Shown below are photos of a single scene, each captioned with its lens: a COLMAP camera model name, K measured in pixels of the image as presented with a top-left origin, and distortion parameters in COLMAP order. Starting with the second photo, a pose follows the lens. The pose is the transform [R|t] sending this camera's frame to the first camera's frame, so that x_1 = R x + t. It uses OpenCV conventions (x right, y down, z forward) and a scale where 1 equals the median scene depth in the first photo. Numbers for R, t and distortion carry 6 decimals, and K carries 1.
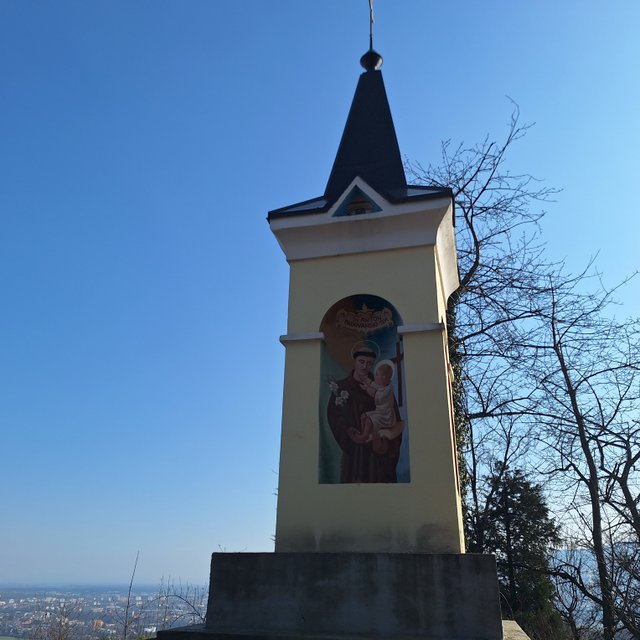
lens RADIAL K [[580.1, 0, 330.1], [0, 580.1, 320.8], [0, 0, 1]] dist [0.109015, -0.144702]
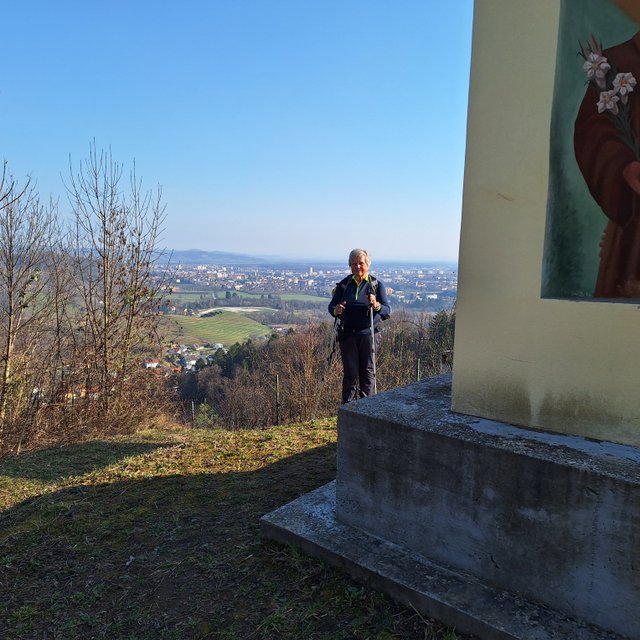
lens RADIAL K [[580.1, 0, 330.1], [0, 580.1, 320.8], [0, 0, 1]] dist [0.109015, -0.144702]
pose [[0.905369, 0.060838, -0.420245, 0.025087], [0.155914, 0.872925, 0.462270, 0.051653], [0.394965, -0.484047, 0.780834, 0.553404]]
